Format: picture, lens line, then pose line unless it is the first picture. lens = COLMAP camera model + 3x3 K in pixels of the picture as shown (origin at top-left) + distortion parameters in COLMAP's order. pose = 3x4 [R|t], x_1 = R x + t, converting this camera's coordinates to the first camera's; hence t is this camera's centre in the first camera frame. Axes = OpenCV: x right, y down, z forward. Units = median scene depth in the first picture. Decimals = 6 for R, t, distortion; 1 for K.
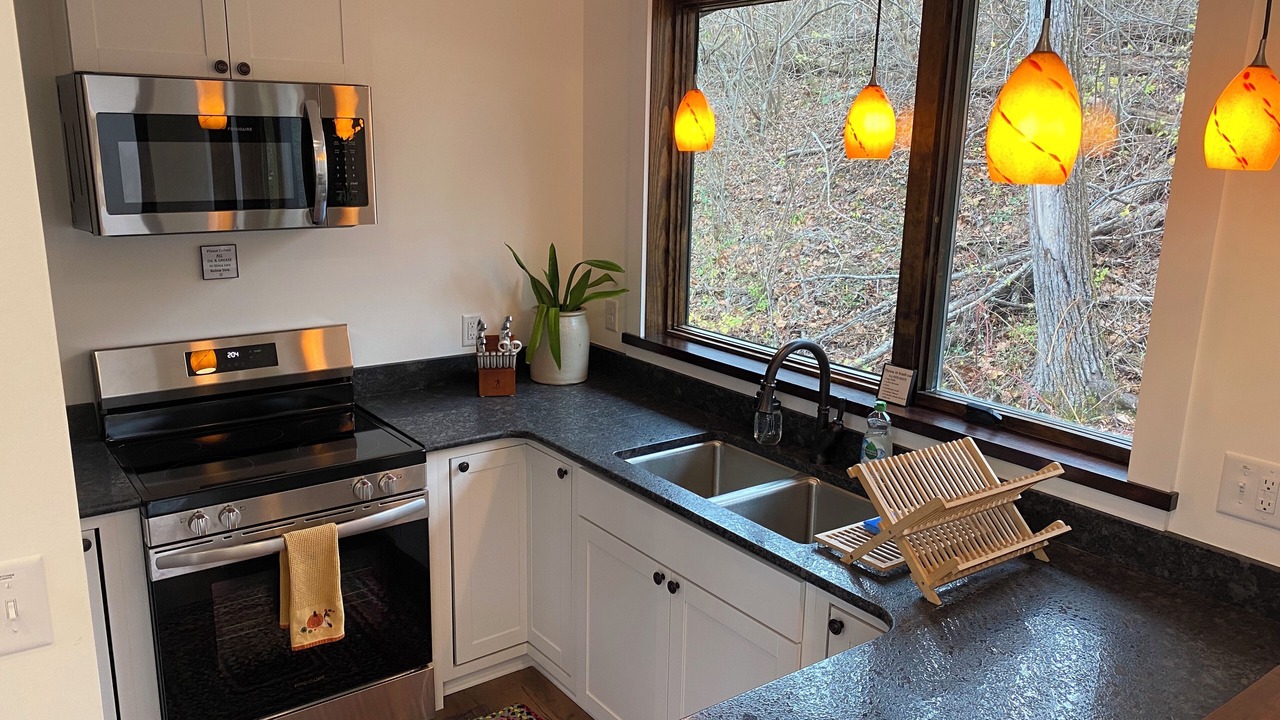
lens RADIAL K [[967.1, 0, 619.8], [0, 967.1, 371.5], [0, 0, 1]] dist [0.059704, -0.067992]
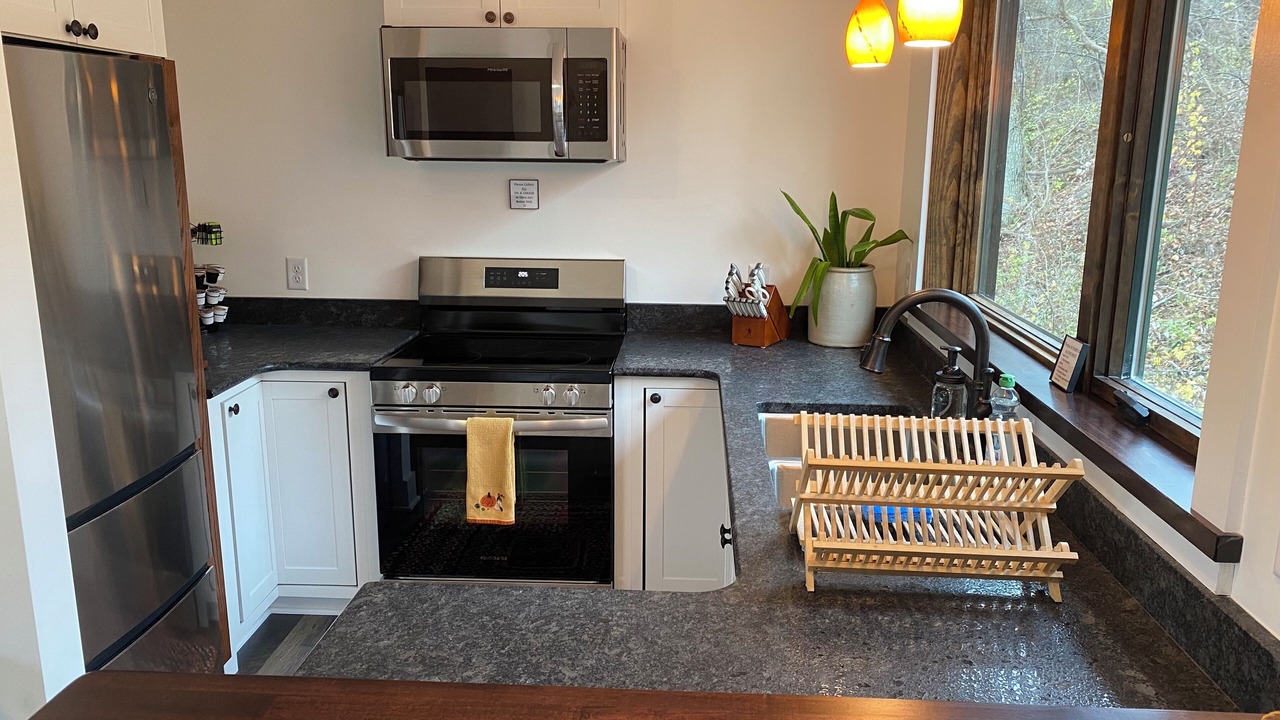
lens RADIAL K [[967.1, 0, 631.6], [0, 967.1, 363.0], [0, 0, 1]] dist [0.059704, -0.067992]
pose [[0.772491, 0.130644, -0.621441, 0.454237], [-0.145242, 0.989017, 0.027374, 0.038728], [0.618192, 0.069114, 0.782983, 0.192826]]
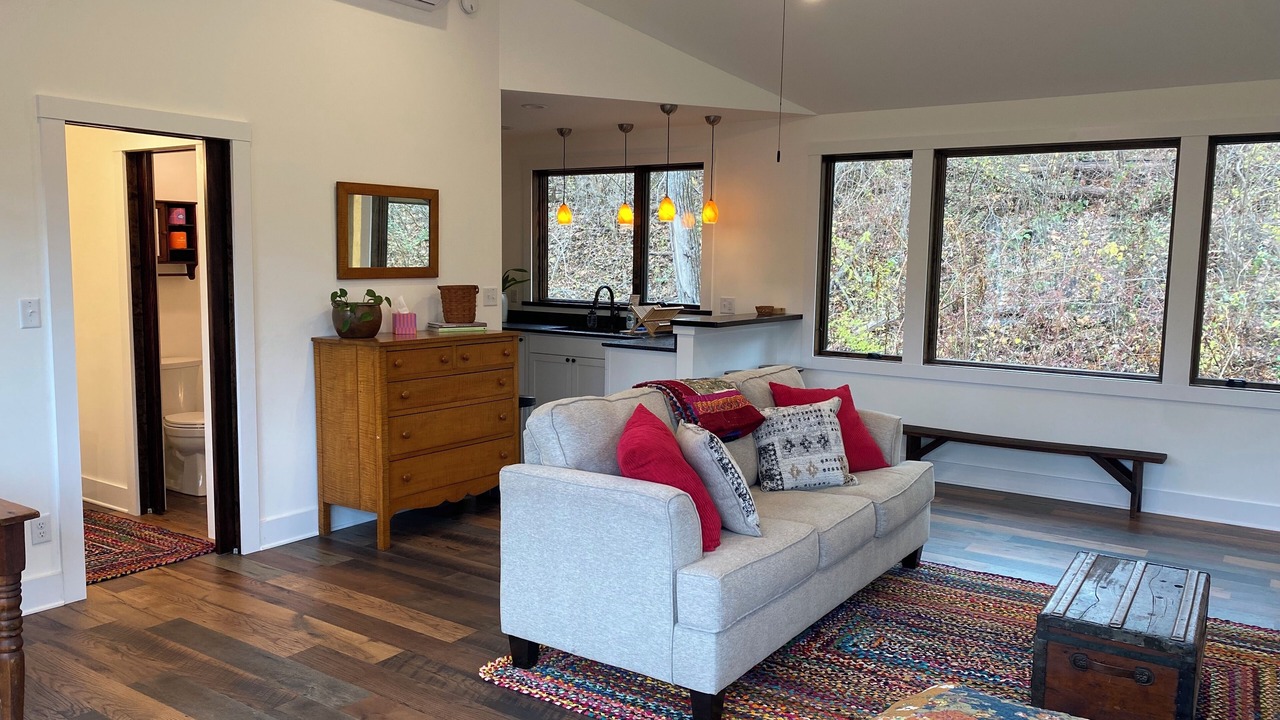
lens RADIAL K [[967.1, 0, 643.1], [0, 967.1, 349.8], [0, 0, 1]] dist [0.059704, -0.067992]
pose [[0.938434, -0.032673, 0.343910, -0.683101], [0.081025, 0.988565, -0.127177, 0.511924], [-0.335822, 0.147212, 0.930350, -1.661715]]
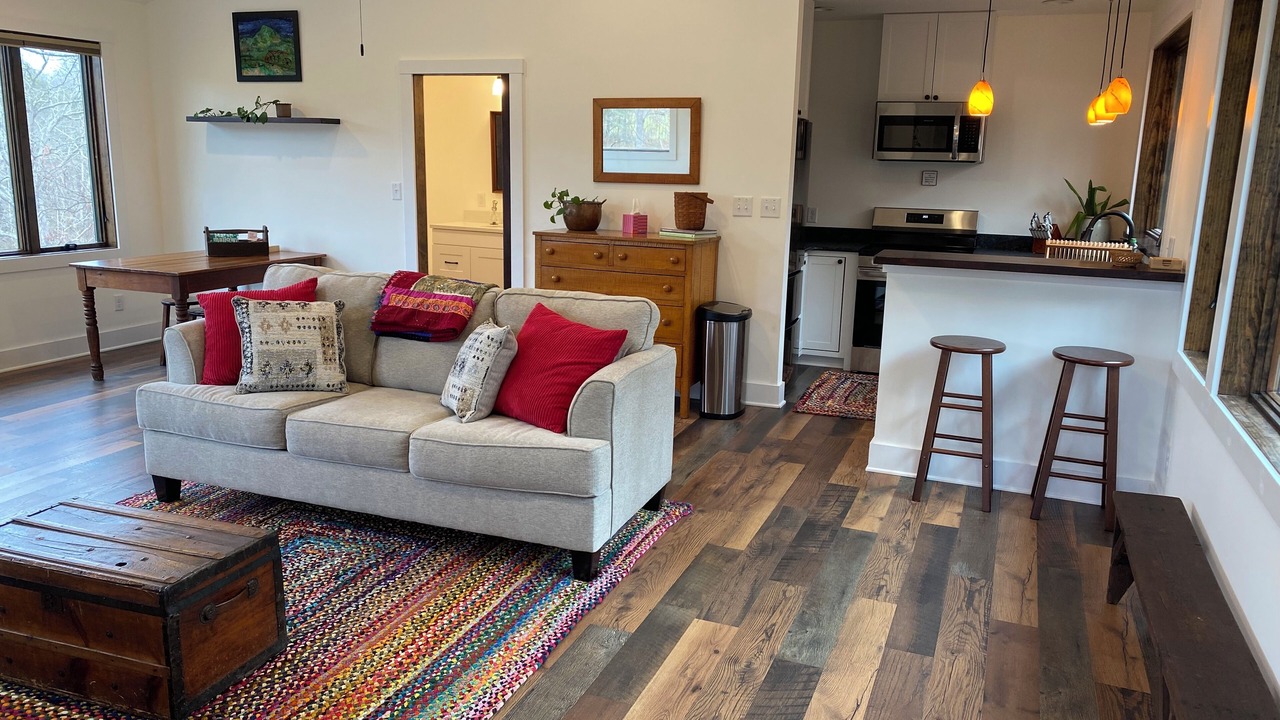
lens RADIAL K [[967.1, 0, 642.9], [0, 967.1, 356.4], [0, 0, 1]] dist [0.059704, -0.067992]
pose [[0.548070, 0.170244, -0.818924, 1.292821], [-0.214718, 0.974894, 0.058967, 0.339176], [0.808403, 0.143520, 0.570864, -0.912727]]
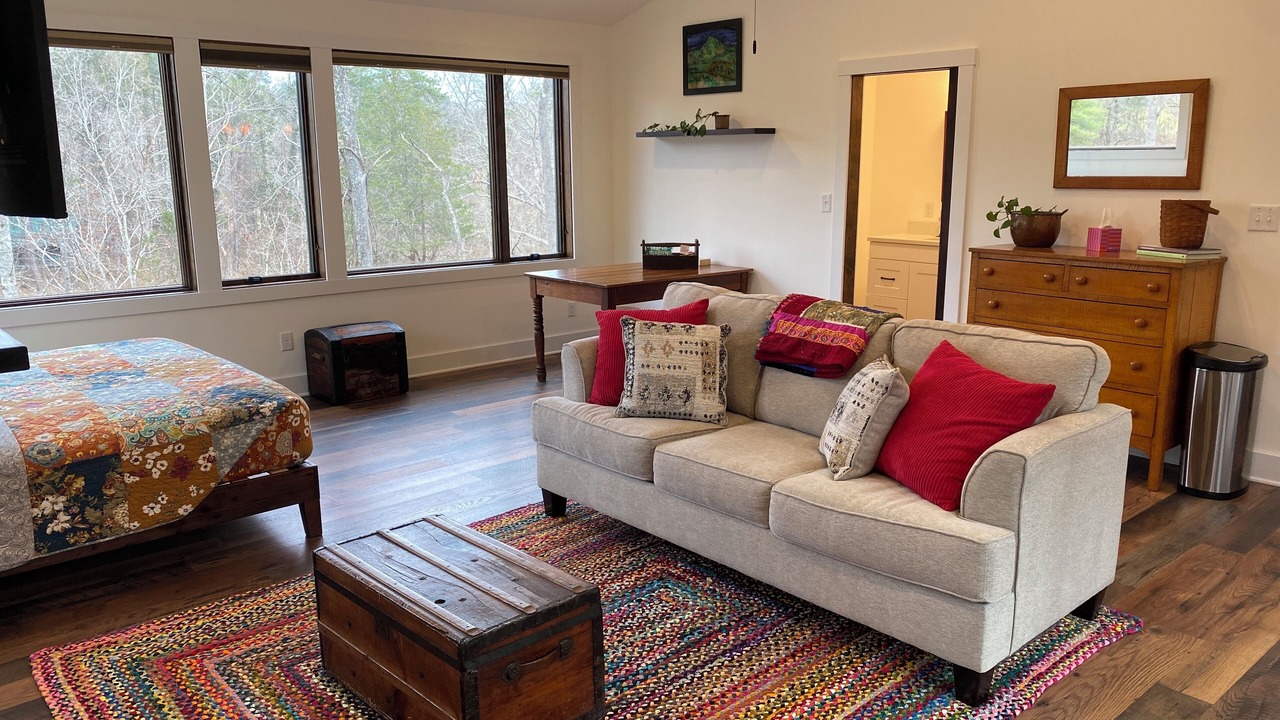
lens RADIAL K [[967.1, 0, 649.1], [0, 967.1, 360.5], [0, 0, 1]] dist [0.059704, -0.067992]
pose [[0.109513, 0.190864, -0.975488, 1.134625], [-0.231570, 0.959286, 0.161697, 0.297364], [0.966634, 0.208186, 0.149253, -0.750603]]
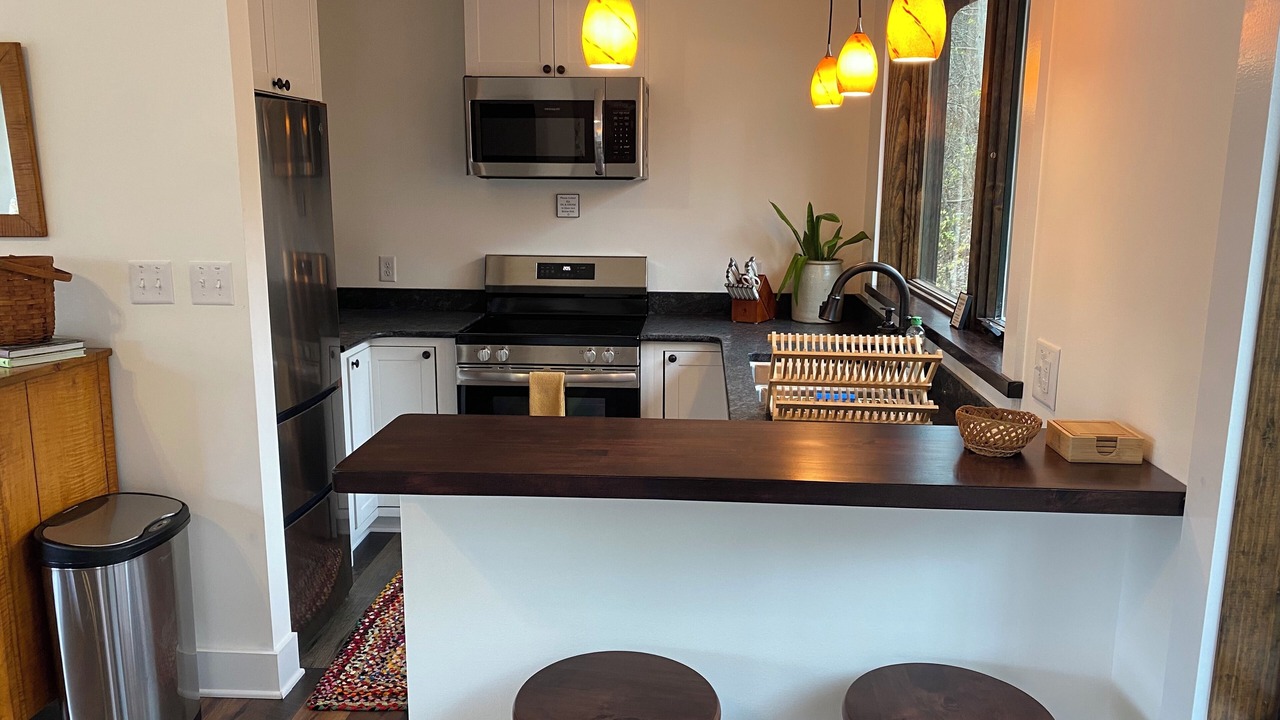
lens RADIAL K [[967.1, 0, 621.5], [0, 967.1, 370.9], [0, 0, 1]] dist [0.059704, -0.067992]
pose [[0.762213, 0.116977, -0.636669, 0.644691], [-0.146658, 0.989168, 0.006166, 0.120164], [0.630494, 0.088673, 0.771112, -0.064447]]
